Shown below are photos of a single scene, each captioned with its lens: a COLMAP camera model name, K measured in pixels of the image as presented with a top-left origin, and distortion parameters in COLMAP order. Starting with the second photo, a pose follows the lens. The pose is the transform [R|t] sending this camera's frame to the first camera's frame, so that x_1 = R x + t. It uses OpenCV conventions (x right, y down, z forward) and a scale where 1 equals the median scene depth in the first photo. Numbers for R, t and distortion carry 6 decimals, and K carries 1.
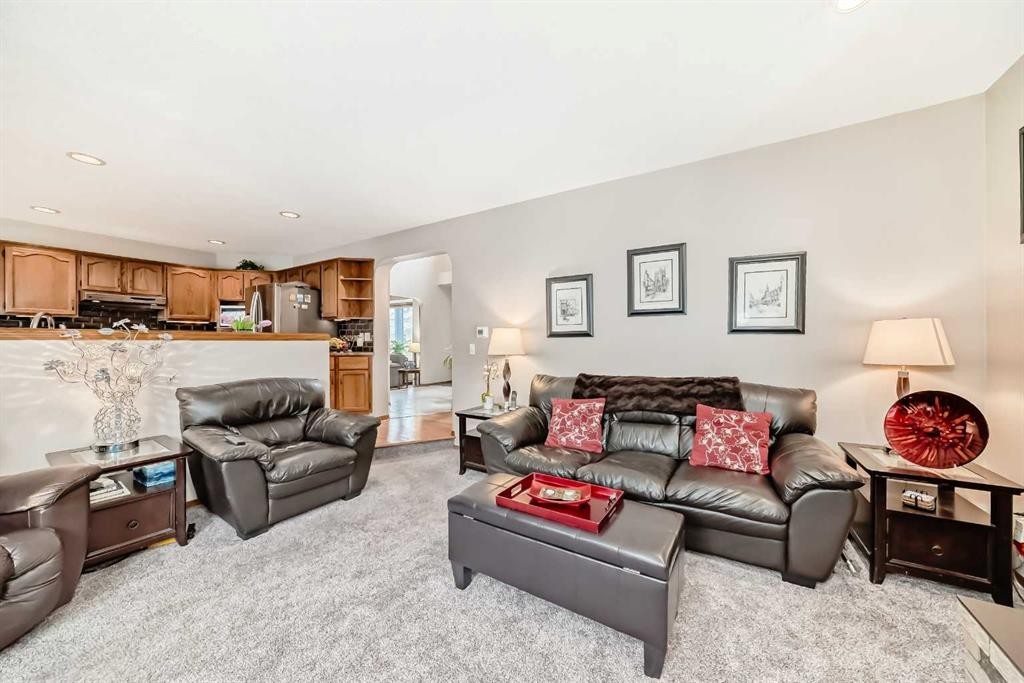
lens RADIAL K [[362.3, 0, 517.3], [0, 362.3, 341.2], [0, 0, 1]] dist [-0.012483, 0.001654]
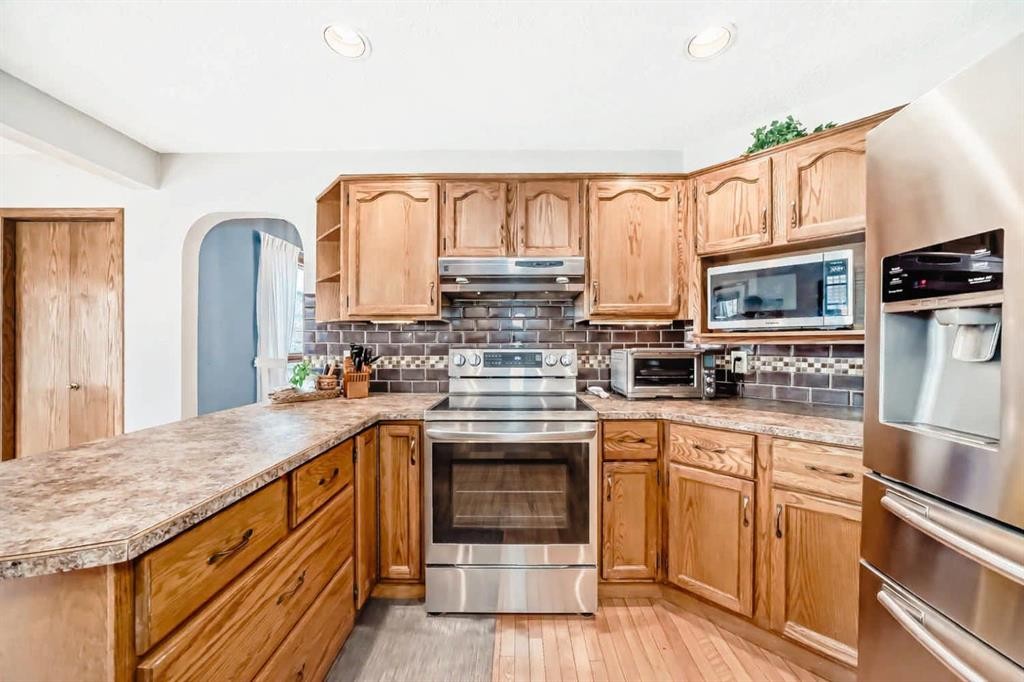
lens RADIAL K [[362.3, 0, 510.0], [0, 362.3, 339.0], [0, 0, 1]] dist [-0.012483, 0.001654]
pose [[0.524177, 0.000923, -0.851609, -0.686330], [0.003277, 0.999990, 0.003101, -0.038310], [0.851603, -0.004416, 0.524169, 0.720168]]
